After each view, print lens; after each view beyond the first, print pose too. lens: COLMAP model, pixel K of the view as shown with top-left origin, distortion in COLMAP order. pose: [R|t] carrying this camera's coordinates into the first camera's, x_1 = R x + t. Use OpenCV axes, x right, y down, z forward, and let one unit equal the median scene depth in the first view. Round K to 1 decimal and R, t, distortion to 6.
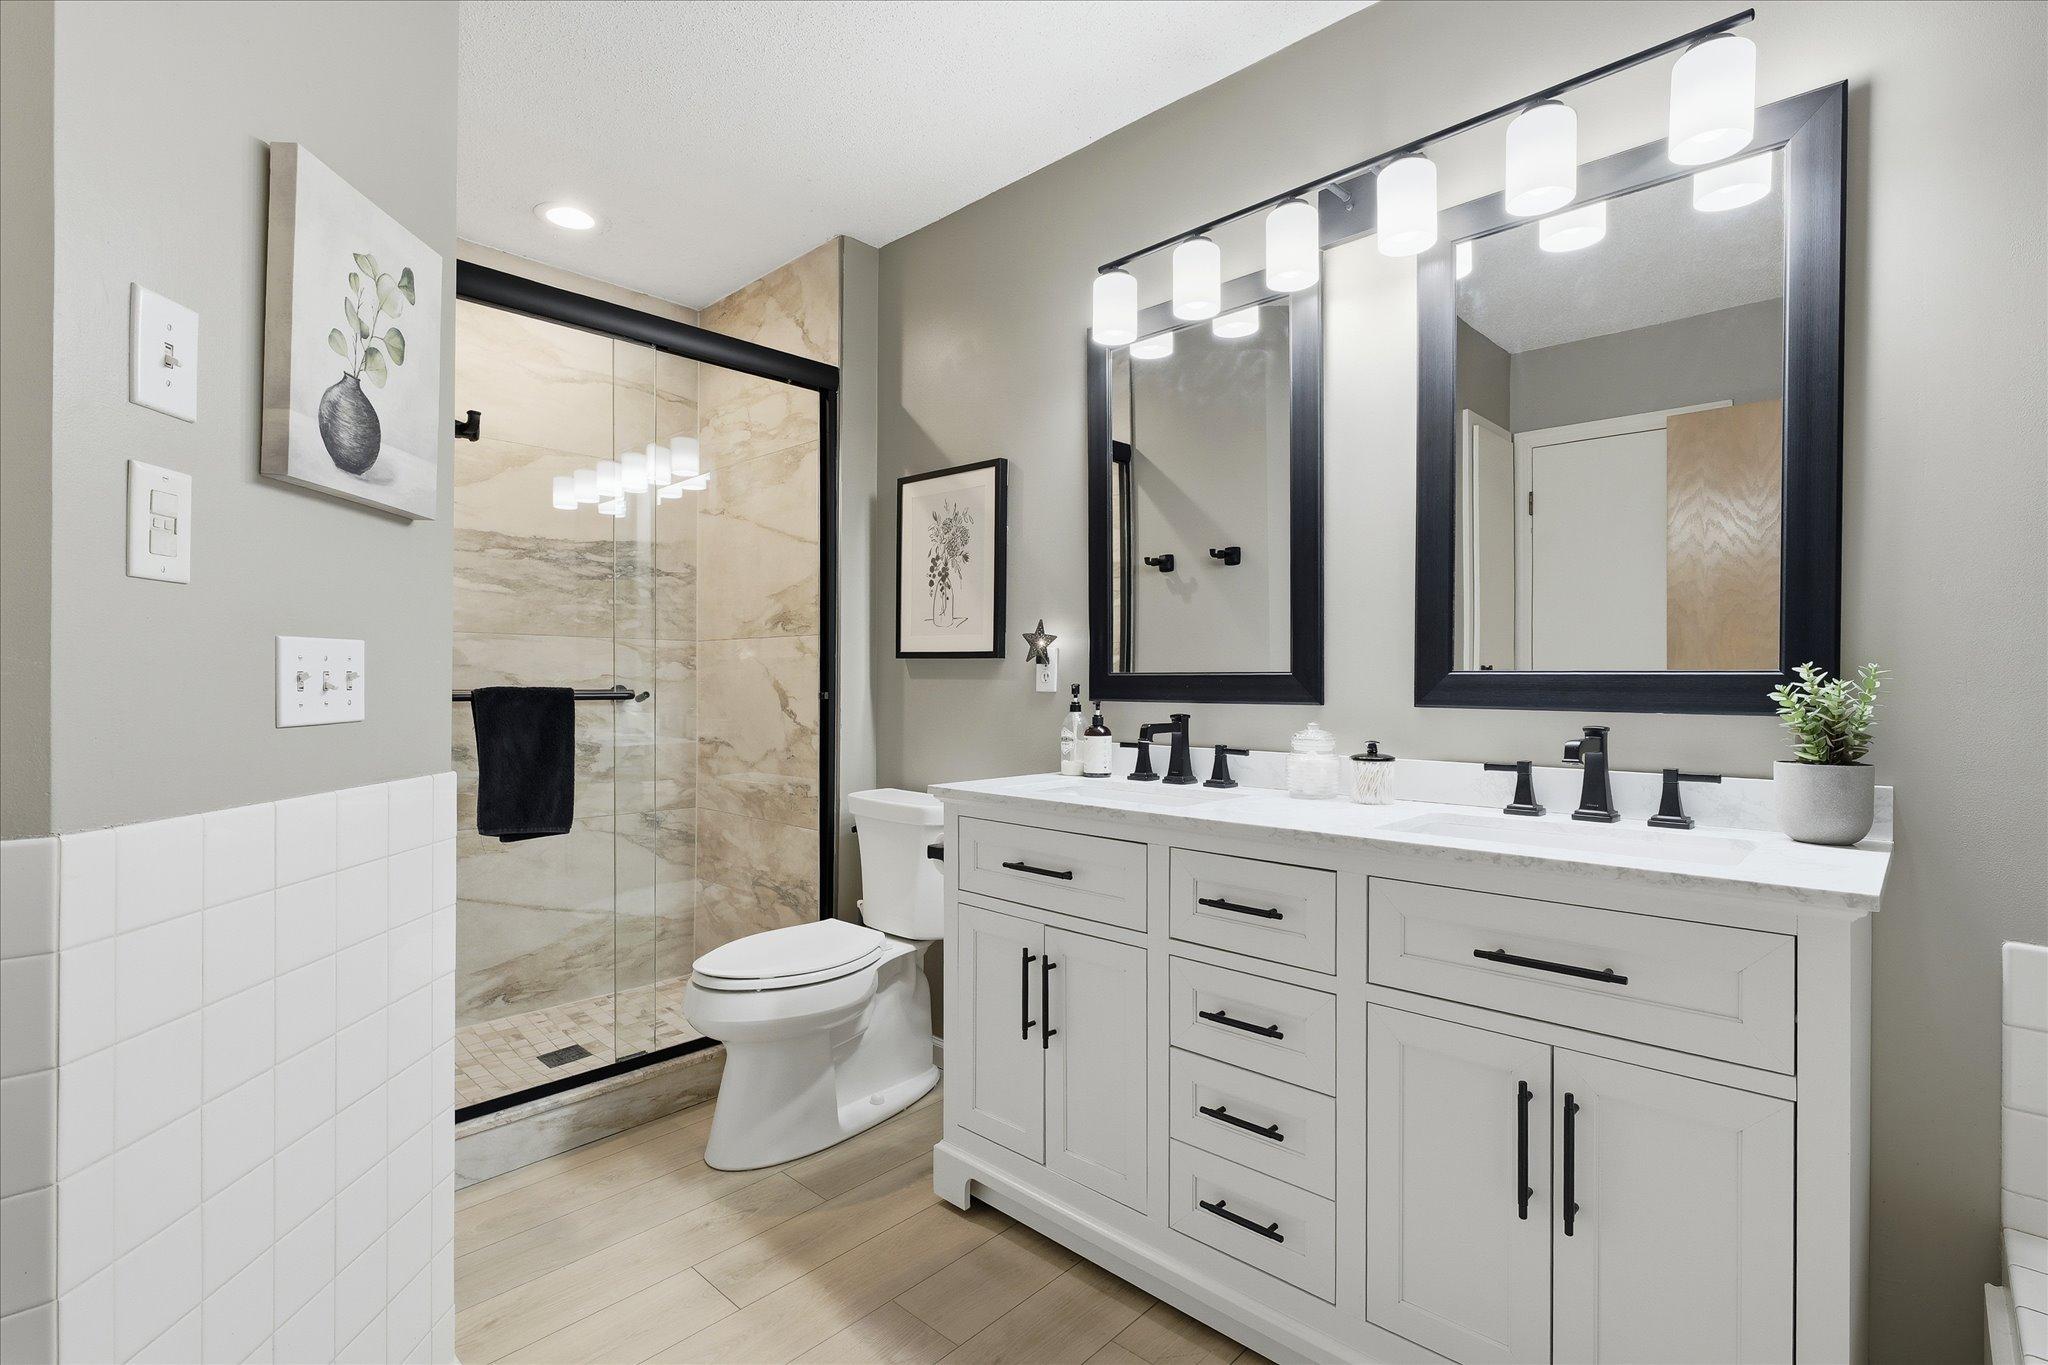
lens RADIAL K [[928.4, 0, 969.1], [0, 928.4, 680.0], [0, 0, 1]] dist [-0.000881, 0.001395]
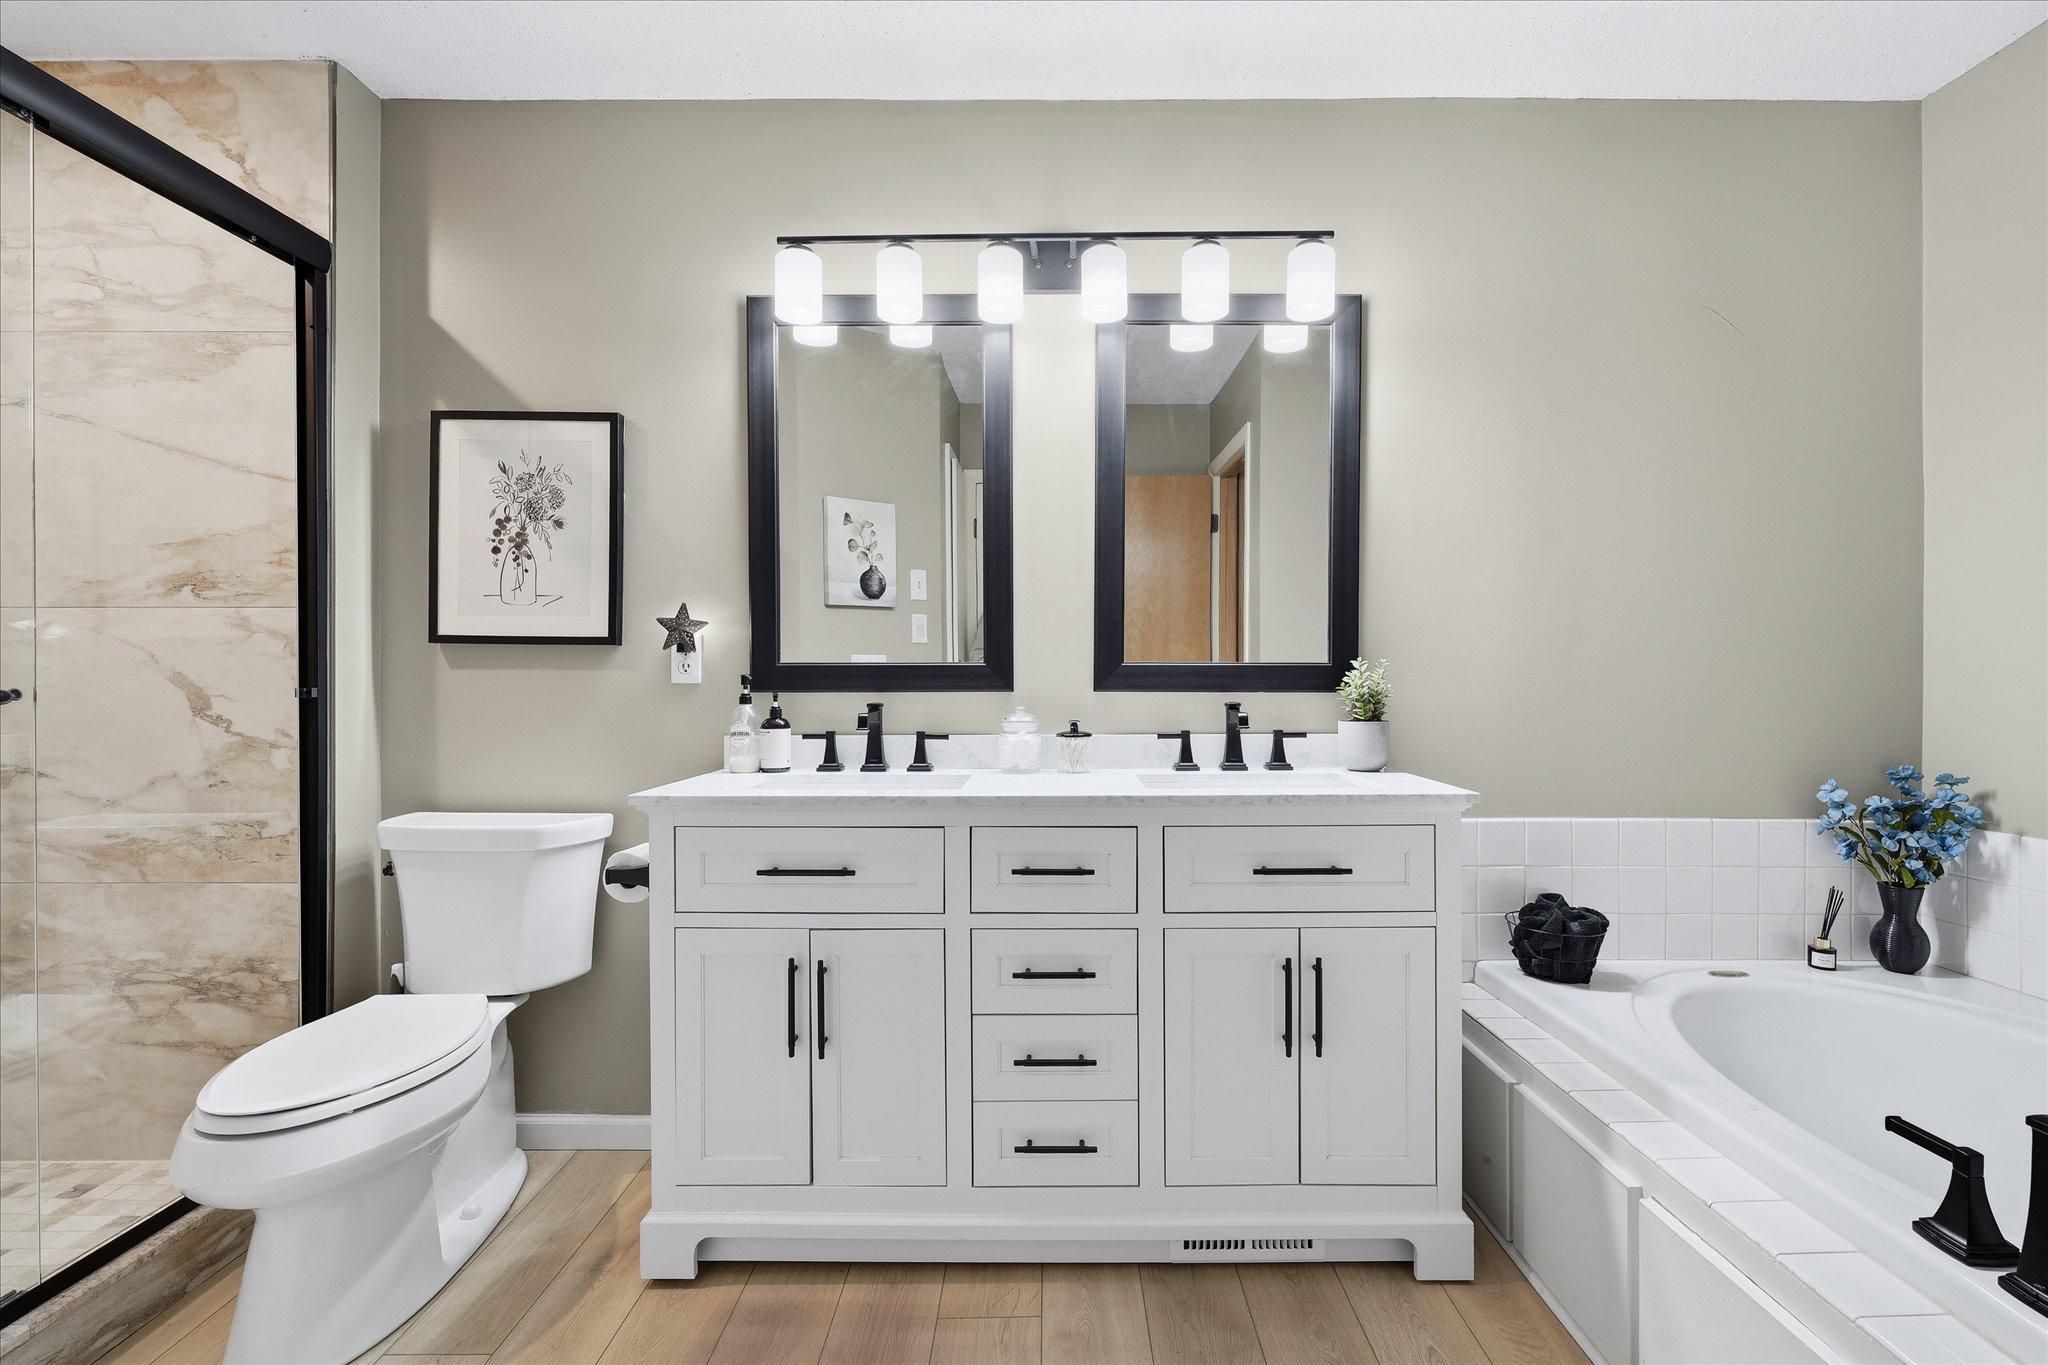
lens RADIAL K [[928.4, 0, 1001.1], [0, 928.4, 671.2], [0, 0, 1]] dist [-0.000881, 0.001395]
pose [[0.727261, -0.002788, 0.686355, -0.315031], [0.002451, 0.999996, 0.001464, 0.000407], [-0.686357, 0.000618, 0.727265, 0.134692]]
